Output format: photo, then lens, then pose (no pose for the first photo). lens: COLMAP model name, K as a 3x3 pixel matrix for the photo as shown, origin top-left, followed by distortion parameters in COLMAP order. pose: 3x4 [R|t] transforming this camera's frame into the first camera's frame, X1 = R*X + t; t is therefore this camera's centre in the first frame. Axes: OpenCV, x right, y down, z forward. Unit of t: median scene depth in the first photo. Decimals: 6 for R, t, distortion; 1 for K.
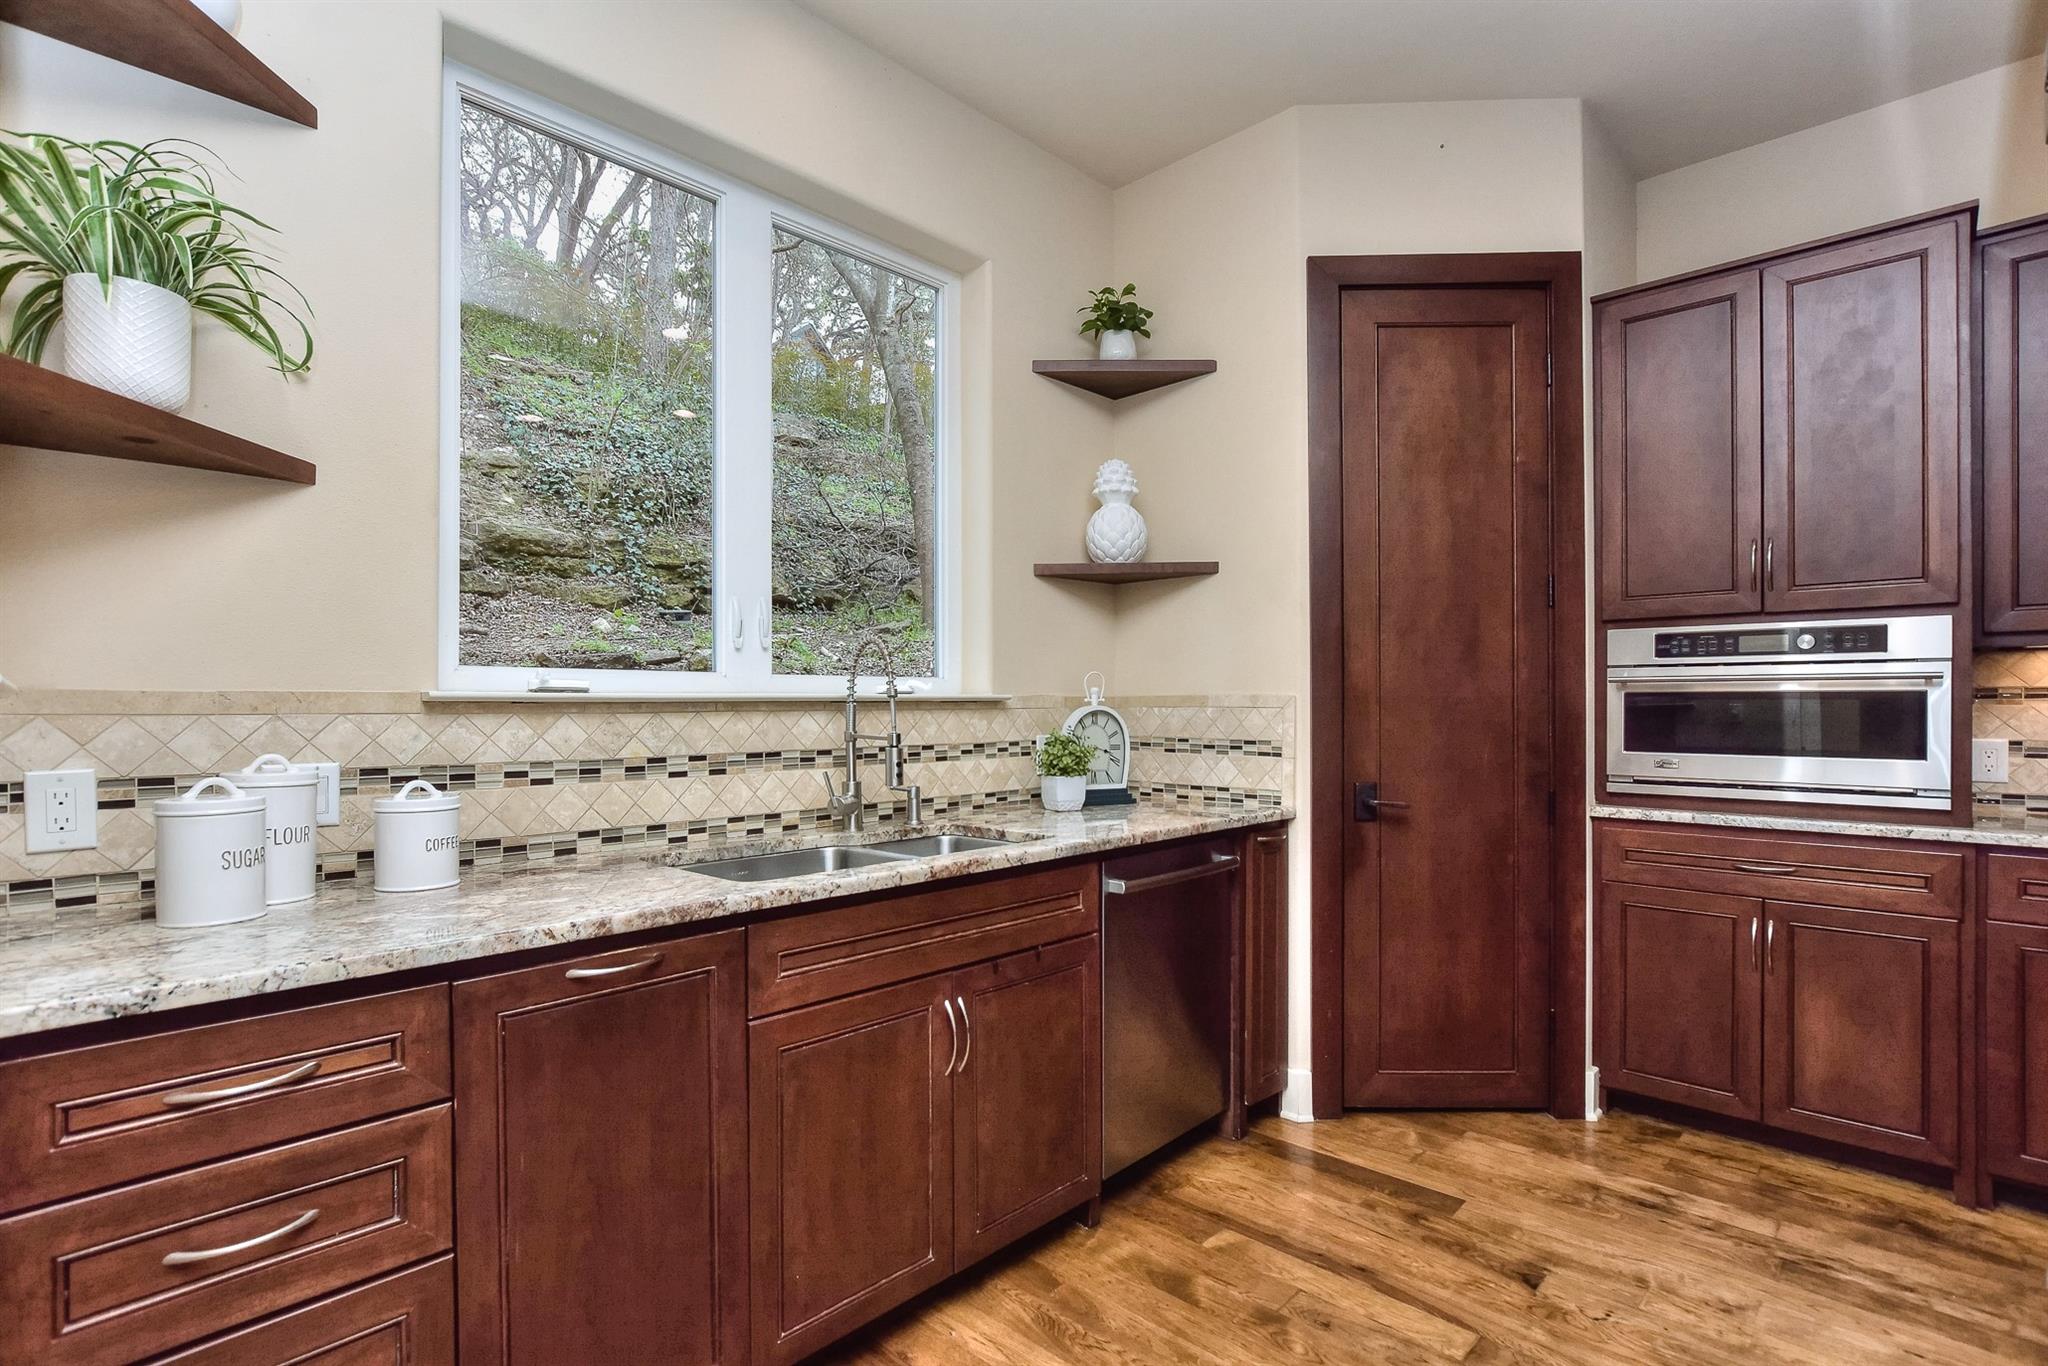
lens RADIAL K [[983.7, 0, 1026.8], [0, 983.7, 711.8], [0, 0, 1]] dist [-0.004936, -0.000656]
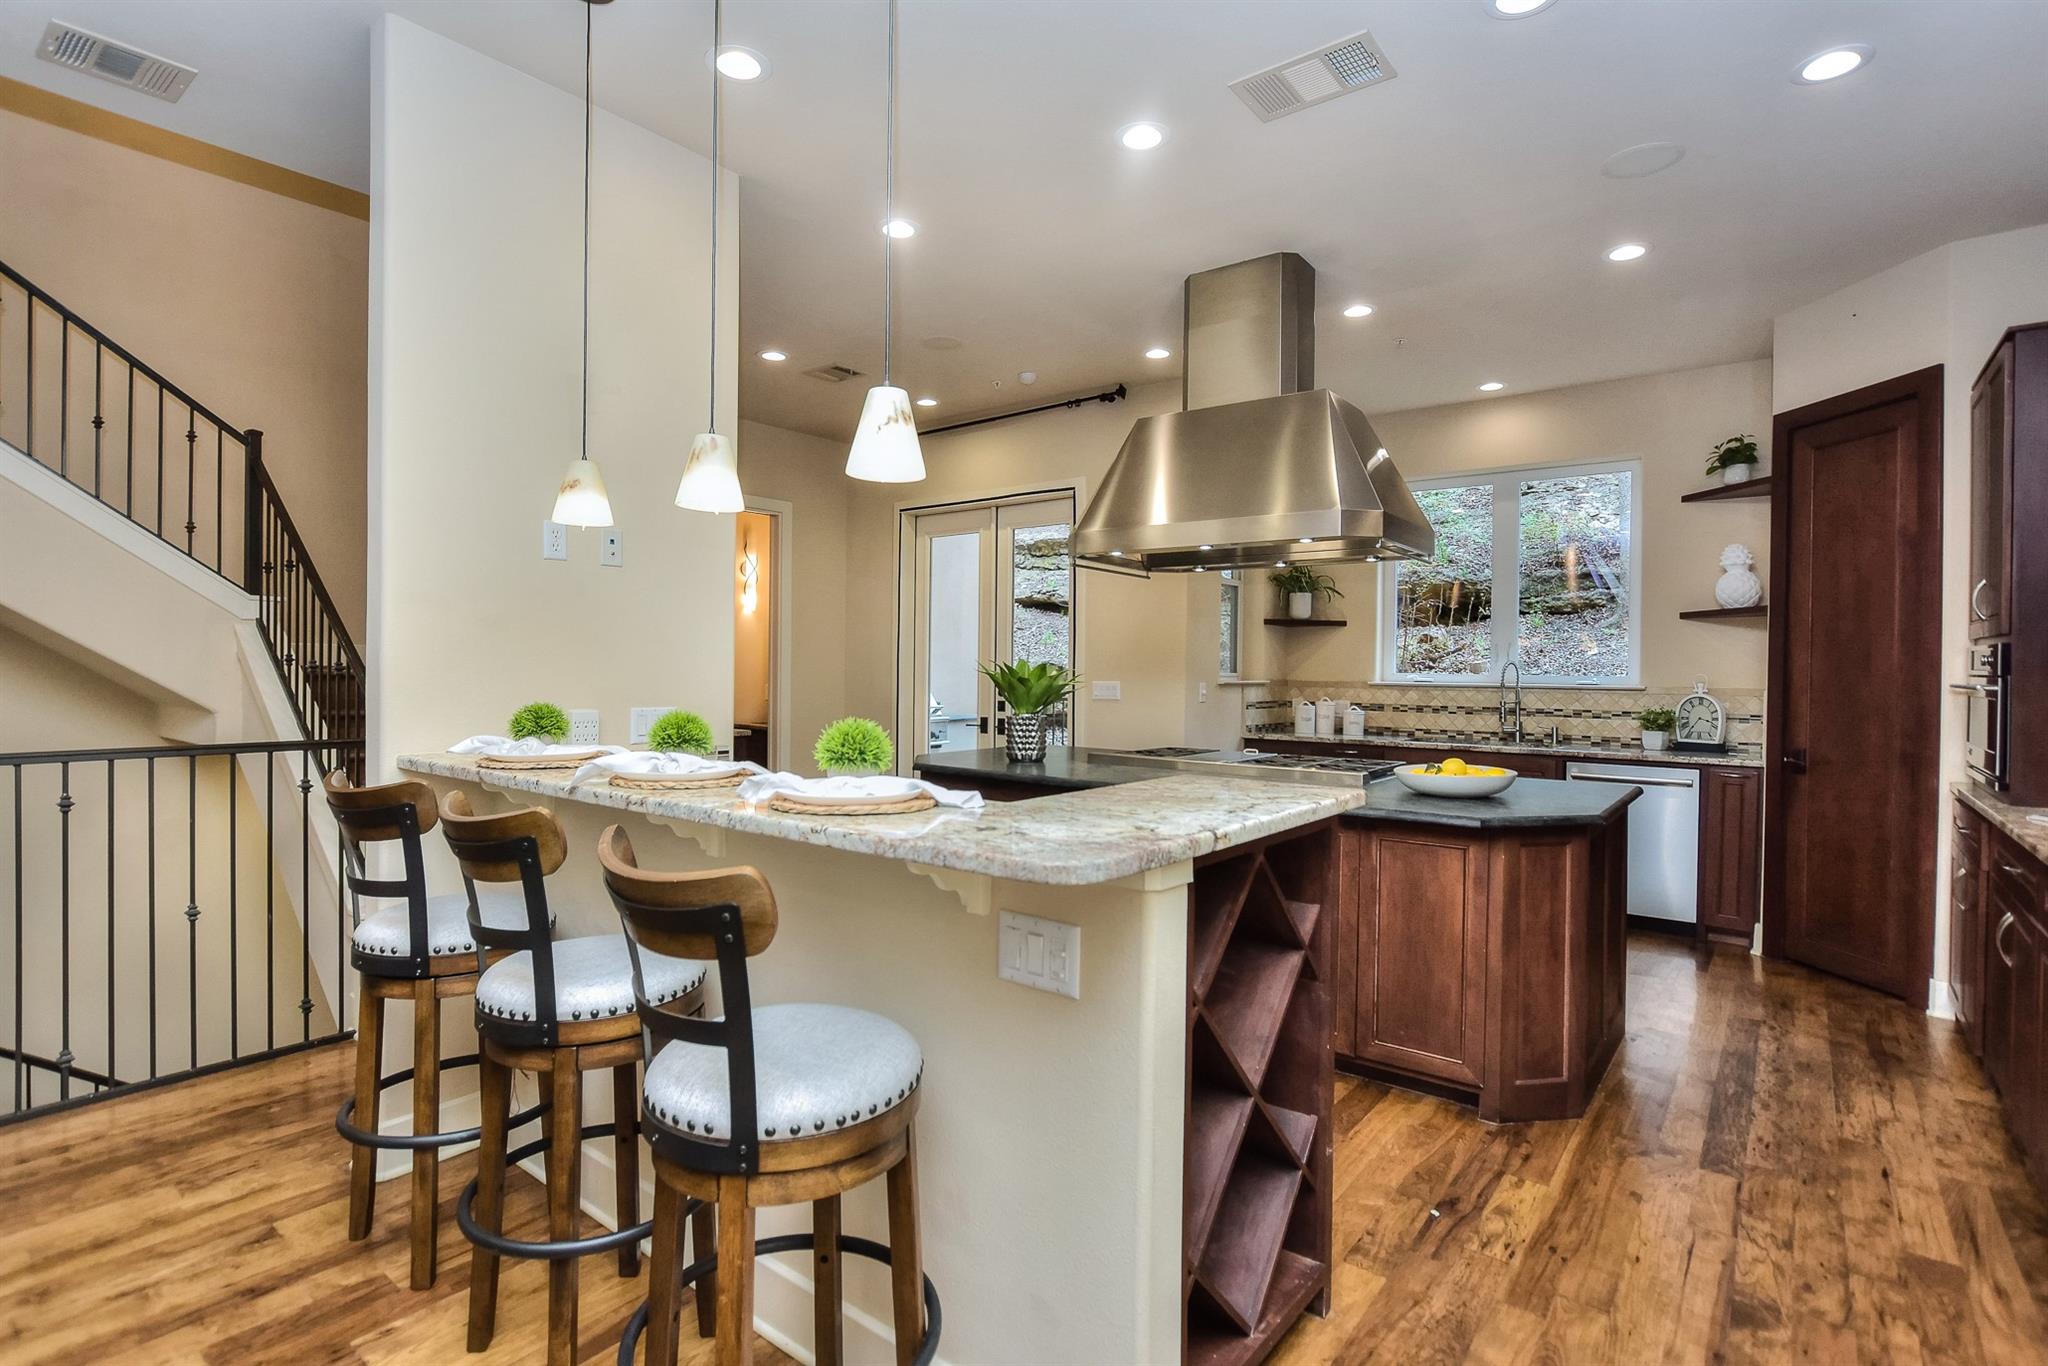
lens RADIAL K [[983.9, 0, 1021.6], [0, 983.9, 676.0], [0, 0, 1]] dist [-0.009299, -0.000420]
pose [[0.095704, 0.011327, -0.995345, 2.220615], [-0.017956, 0.999792, 0.009651, -0.043800], [0.995248, 0.016949, 0.095888, -0.458178]]
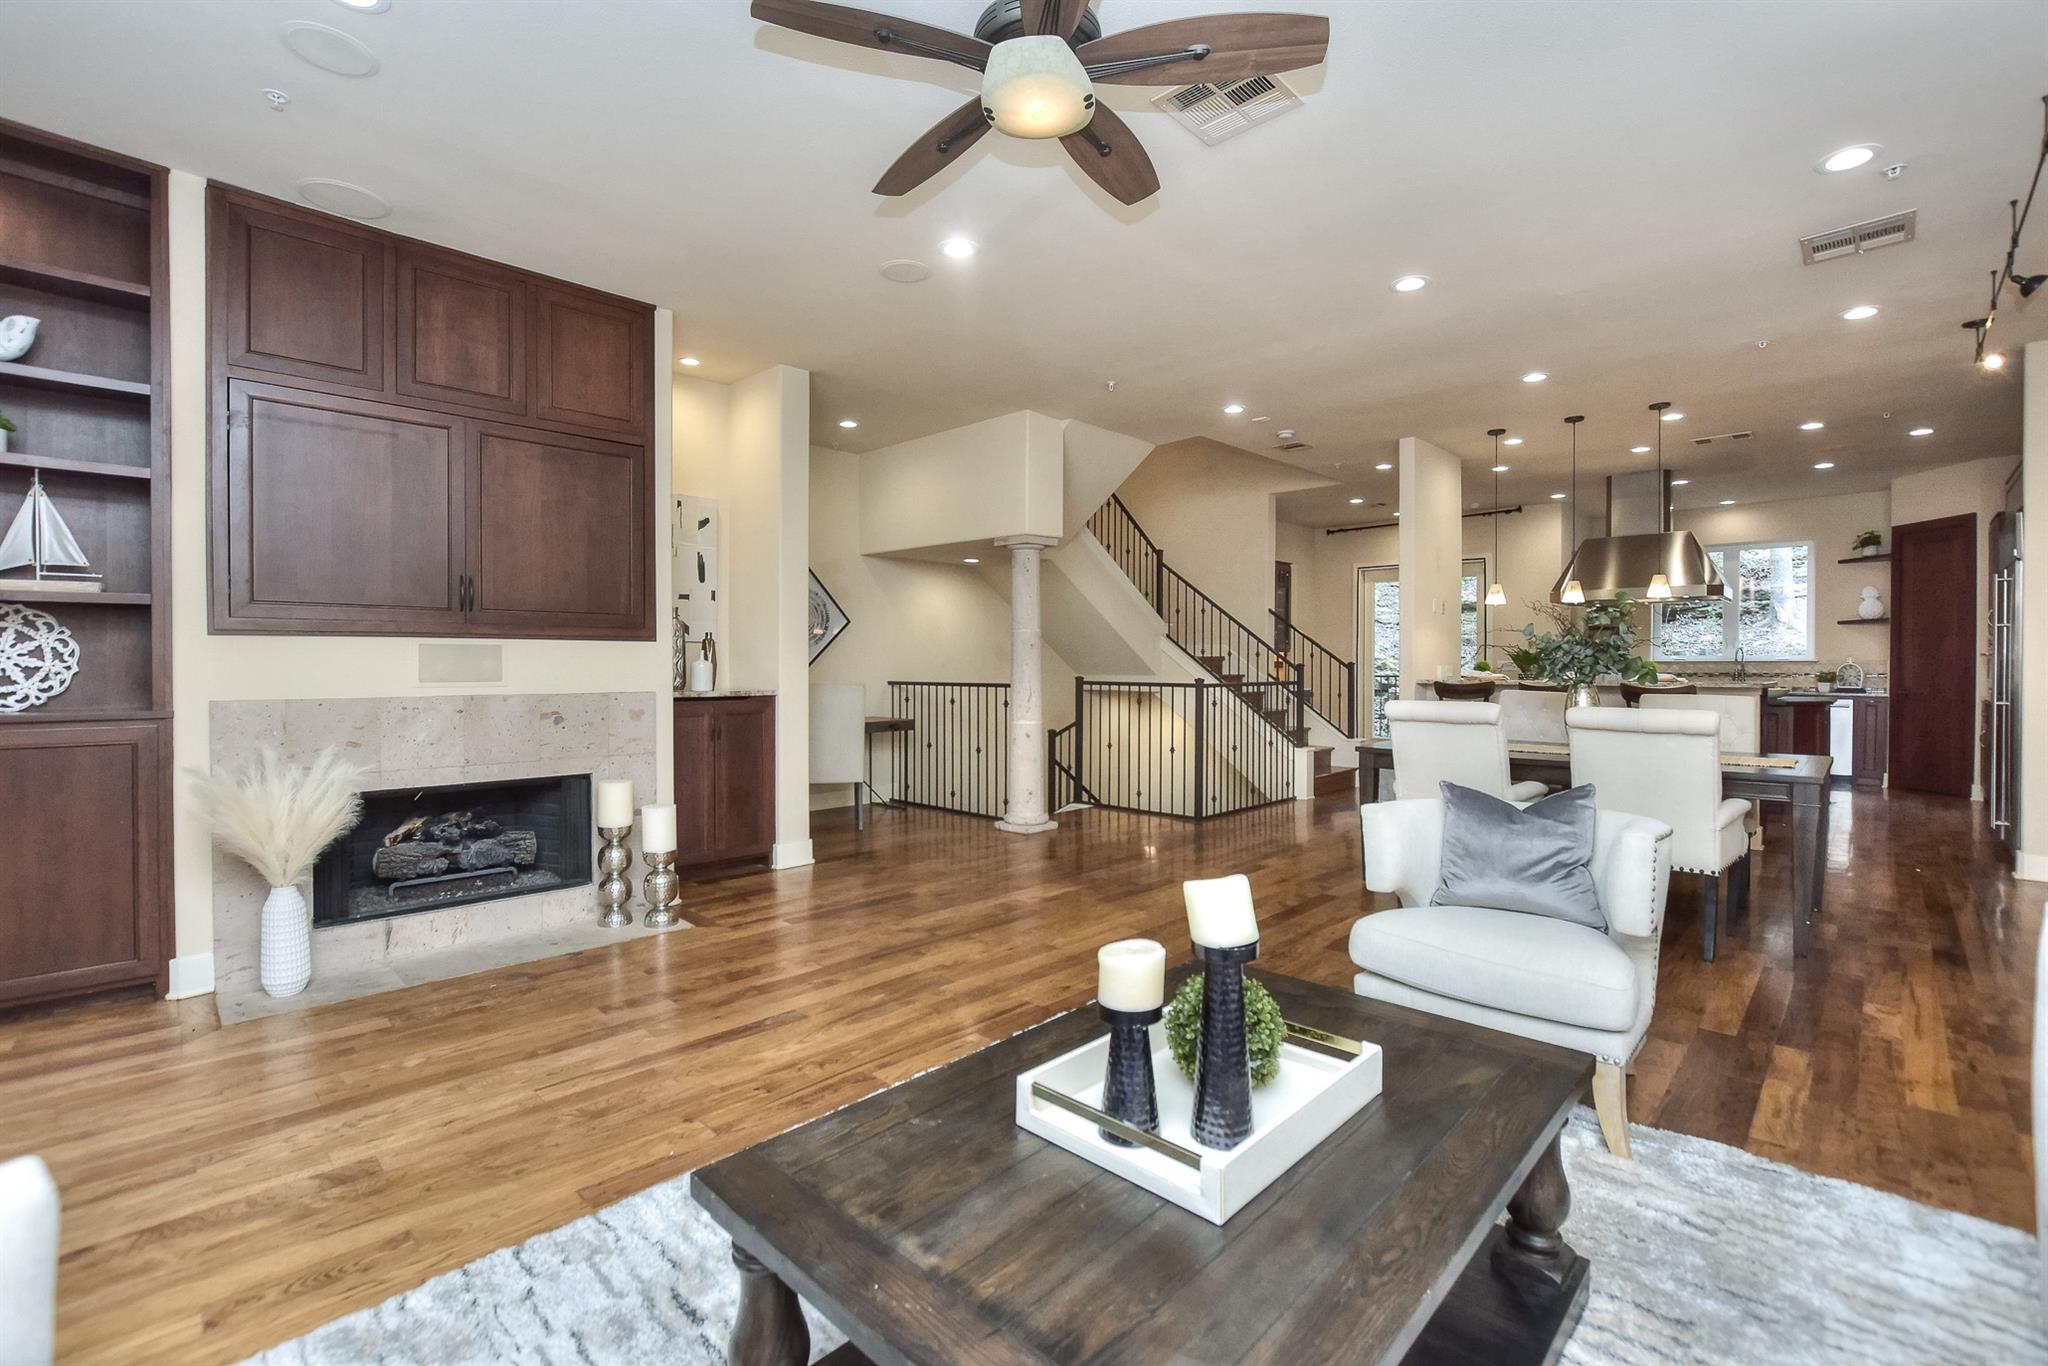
lens RADIAL K [[897.3, 0, 1019.2], [0, 897.3, 673.9], [0, 0, 1]] dist [-0.017648, 0.000905]
pose [[-0.009771, 0.011732, -0.999883, 4.159494], [-0.008829, 0.999891, 0.011818, 0.026450], [0.999913, 0.008944, -0.009666, -2.406917]]
